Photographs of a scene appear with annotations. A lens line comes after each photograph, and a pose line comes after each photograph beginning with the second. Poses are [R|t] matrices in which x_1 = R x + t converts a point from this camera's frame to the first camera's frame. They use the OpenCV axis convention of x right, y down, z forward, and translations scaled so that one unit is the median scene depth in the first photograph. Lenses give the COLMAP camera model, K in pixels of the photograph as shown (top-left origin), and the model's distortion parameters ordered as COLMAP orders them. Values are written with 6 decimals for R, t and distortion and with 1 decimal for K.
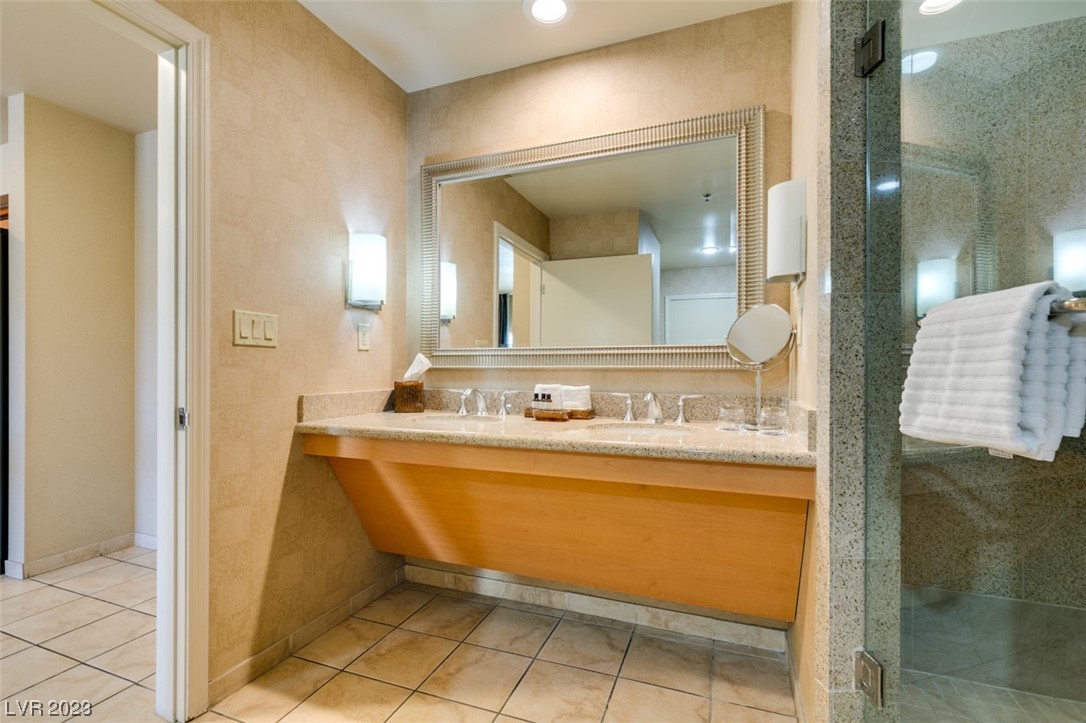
lens RADIAL K [[487.3, 0, 541.9], [0, 487.3, 361.4], [0, 0, 1]] dist [0.007888, -0.002472]
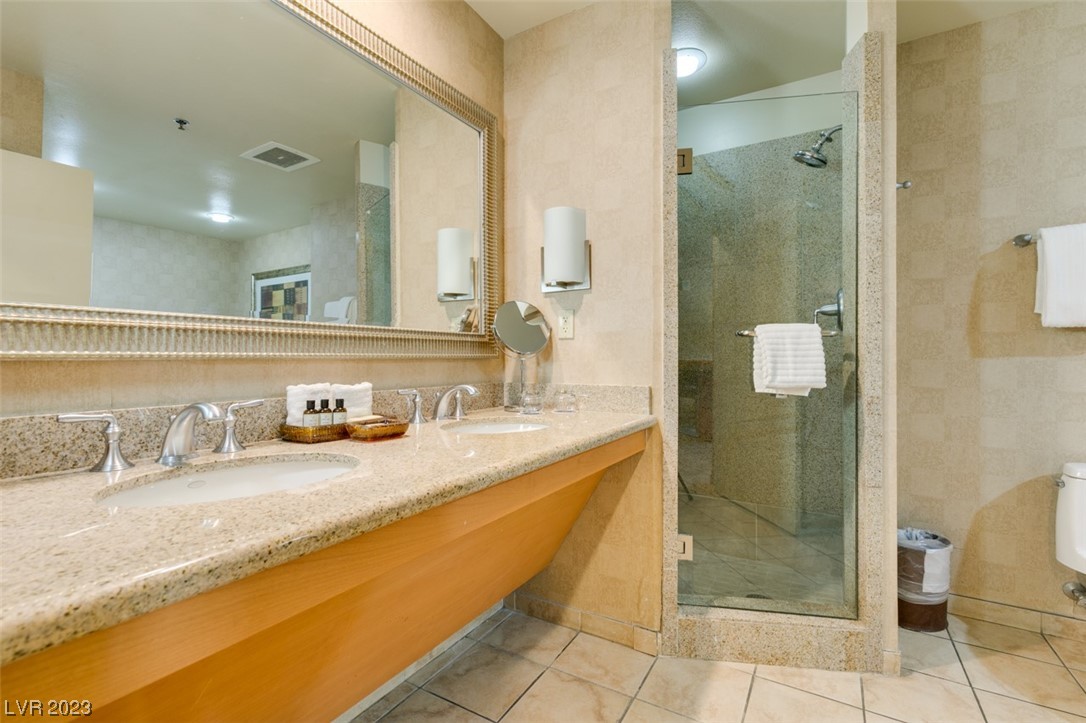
lens RADIAL K [[487.3, 0, 552.0], [0, 487.3, 354.1], [0, 0, 1]] dist [0.007888, -0.002472]
pose [[0.162133, 0.006916, 0.986745, -0.686580], [-0.004451, 0.999970, -0.006277, 0.016650], [-0.986759, -0.003374, 0.162159, 0.798749]]
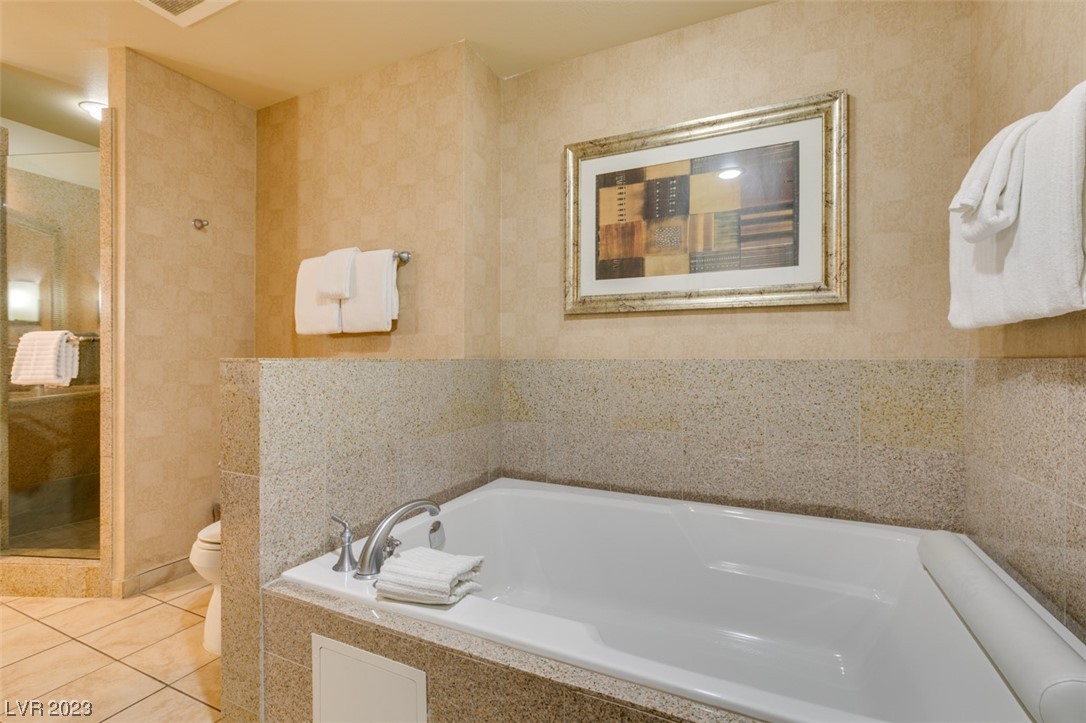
lens RADIAL K [[487.3, 0, 540.7], [0, 487.3, 360.7], [0, 0, 1]] dist [0.007888, -0.002472]
pose [[0.077766, -0.013357, 0.996882, -0.816826], [-0.001407, 0.999908, 0.013508, -0.004743], [-0.996971, -0.002453, 0.077740, -0.995478]]
